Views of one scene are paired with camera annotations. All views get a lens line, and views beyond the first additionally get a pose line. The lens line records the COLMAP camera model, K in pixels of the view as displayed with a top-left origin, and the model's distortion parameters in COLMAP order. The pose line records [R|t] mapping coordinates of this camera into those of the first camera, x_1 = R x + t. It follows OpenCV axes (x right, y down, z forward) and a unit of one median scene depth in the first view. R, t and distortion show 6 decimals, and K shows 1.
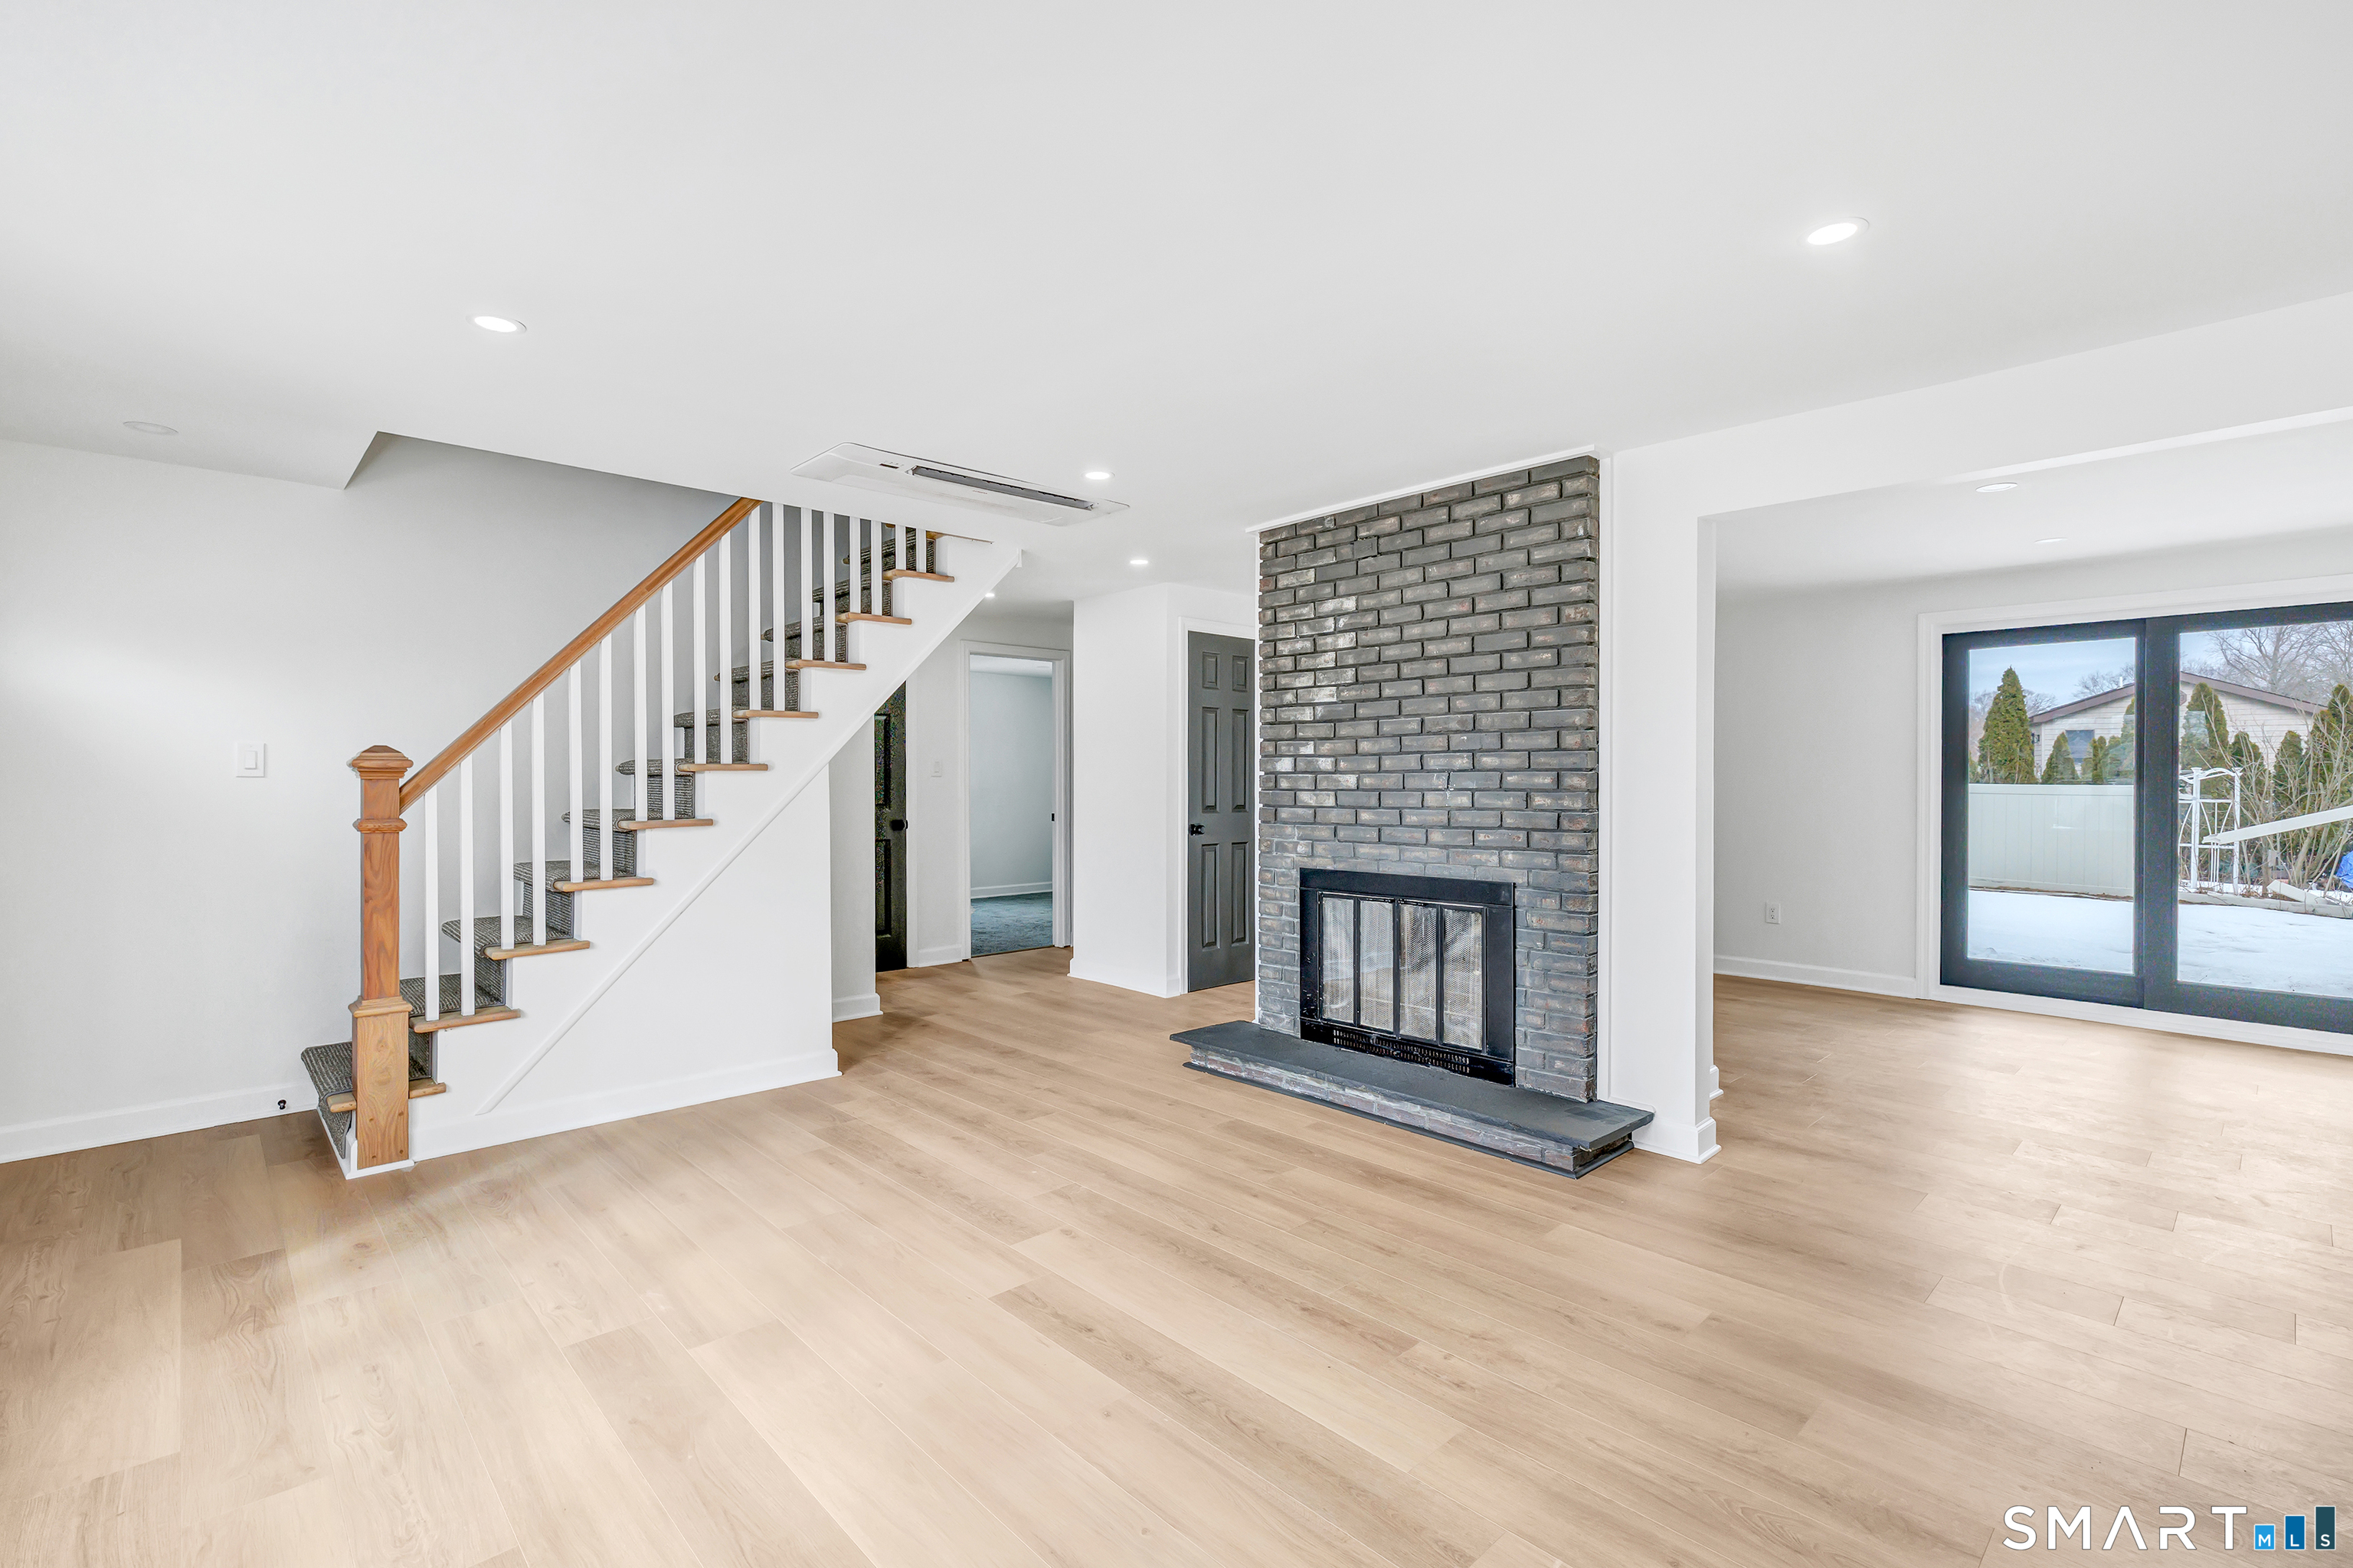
lens RADIAL K [[1045.5, 0, 1188.1], [0, 1045.5, 803.4], [0, 0, 1]] dist [-0.000091, 0.001012]
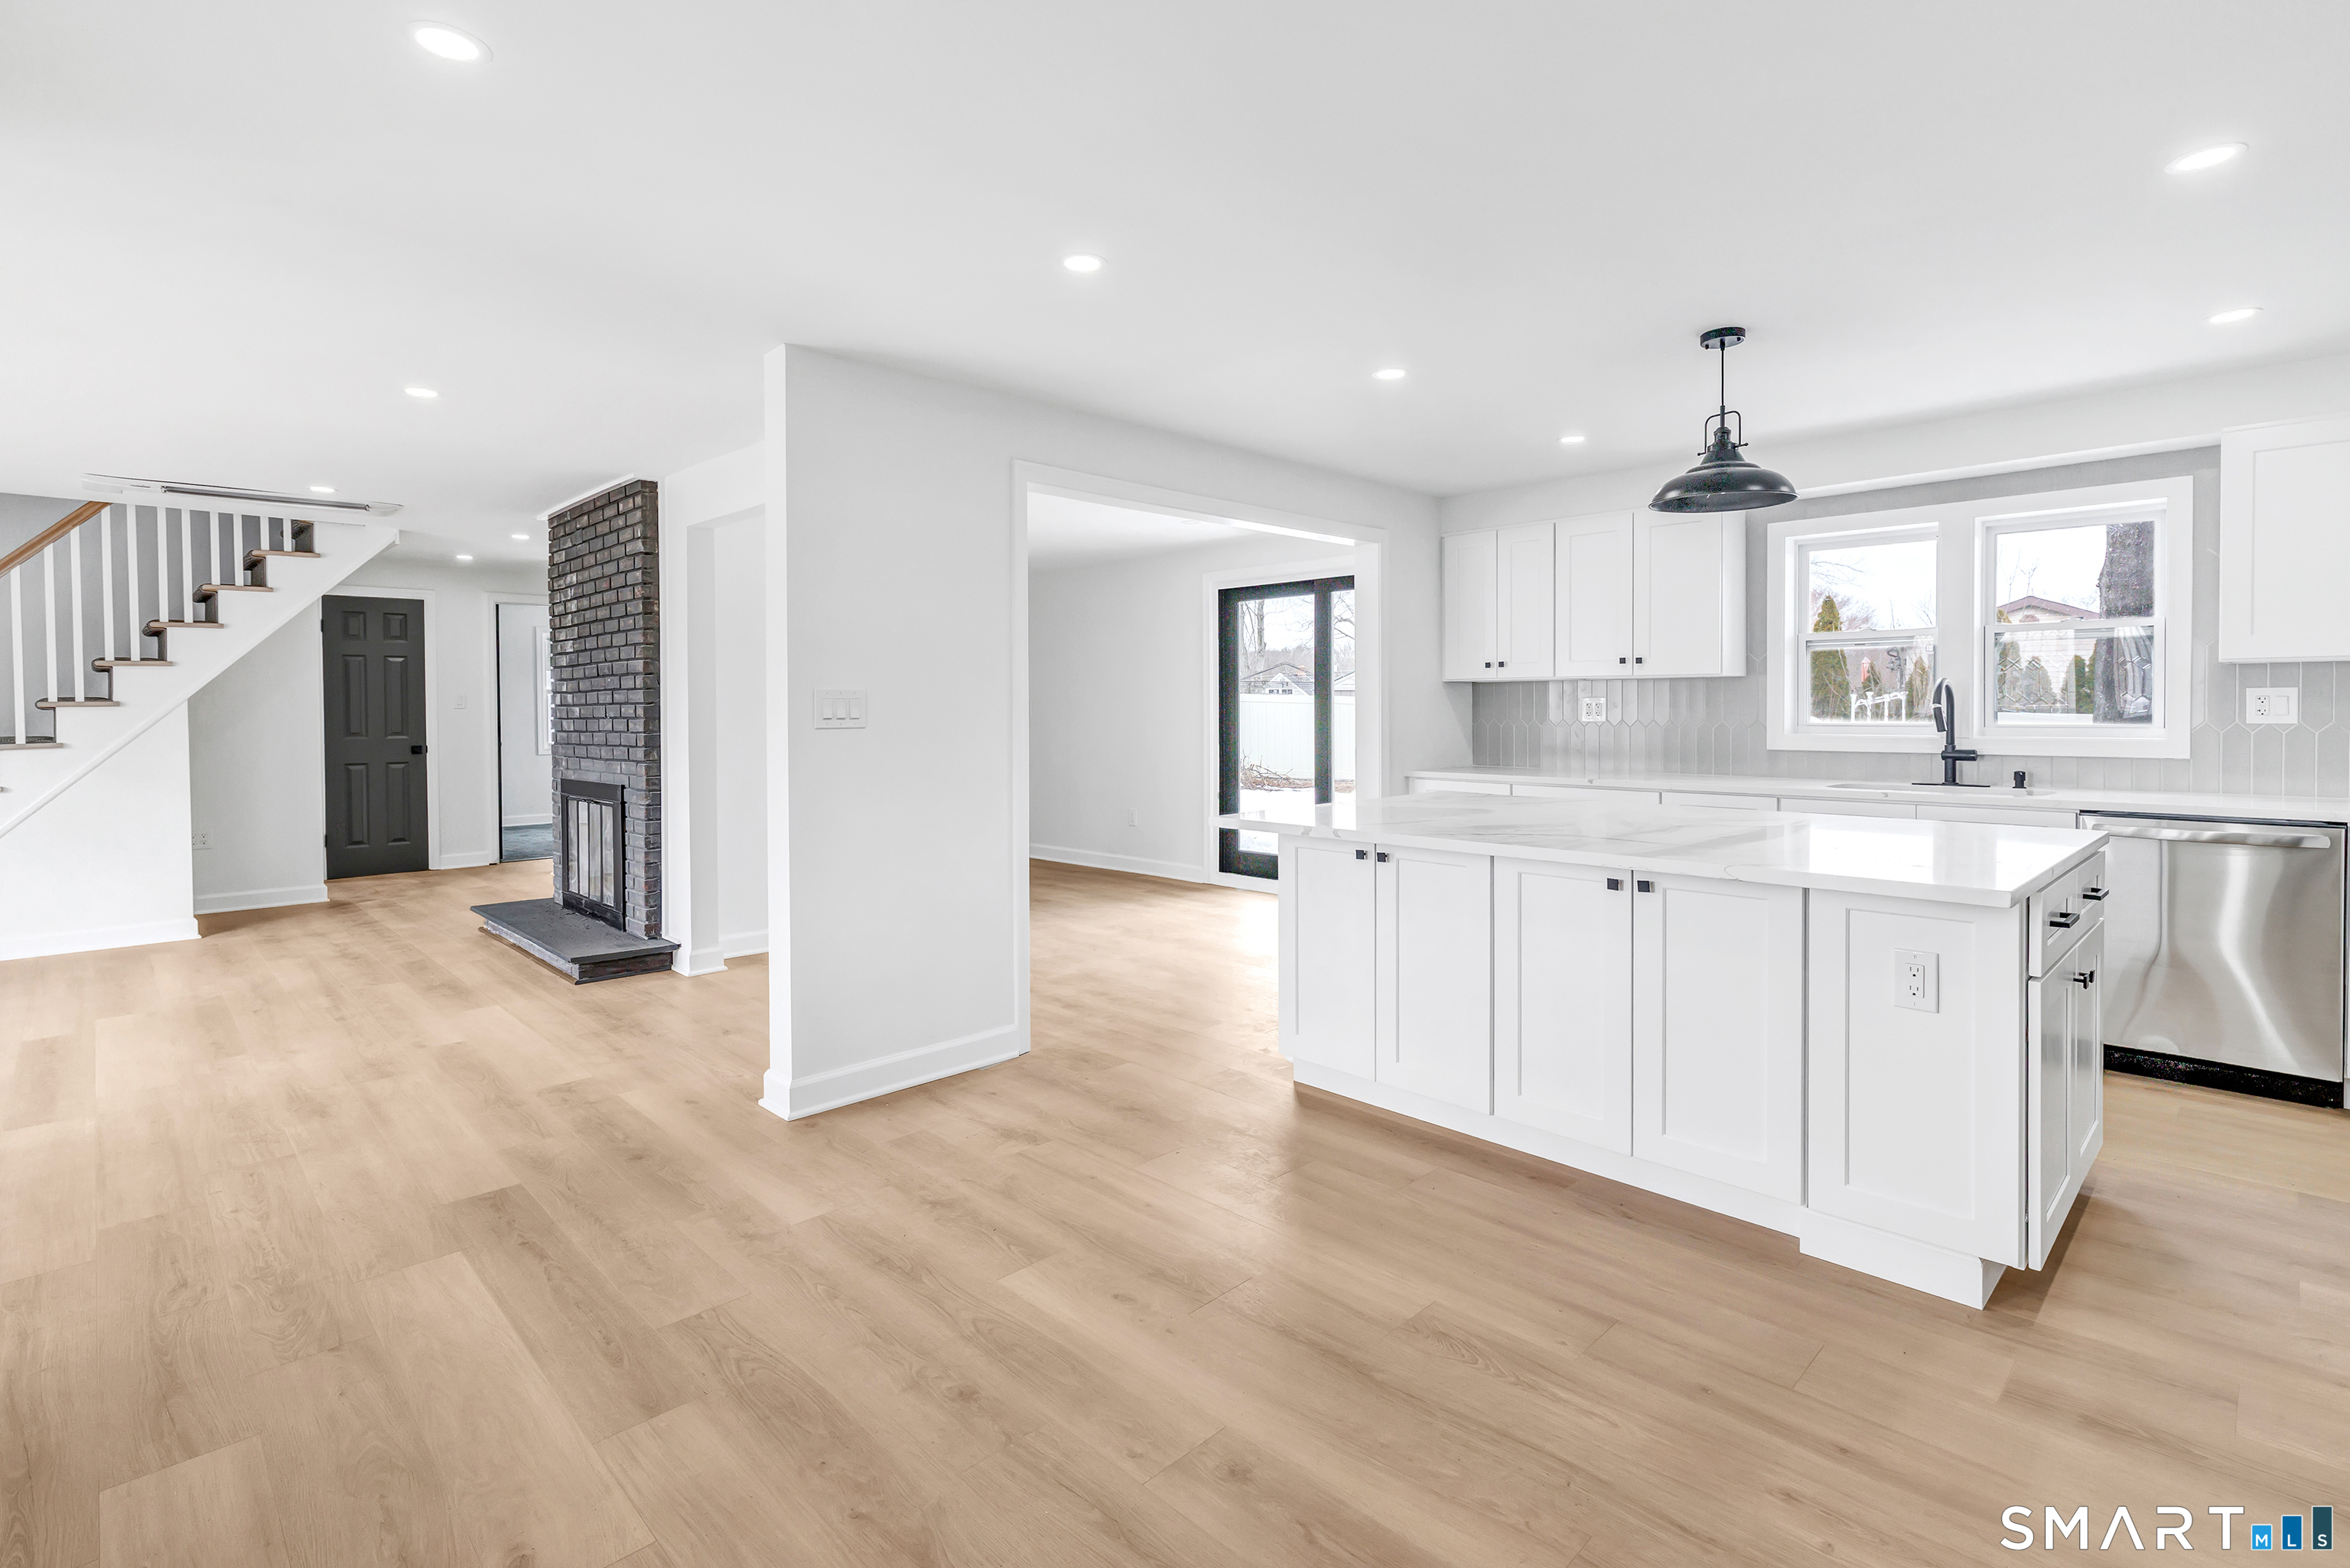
lens RADIAL K [[1044.1, 0, 1112.2], [0, 1044.1, 731.3], [0, 0, 1]] dist [-0.000091, 0.001012]
pose [[0.999725, -0.007603, 0.022191, 0.757657], [0.007639, 0.999970, -0.001541, 0.010445], [-0.022179, 0.001710, 0.999753, -0.321921]]
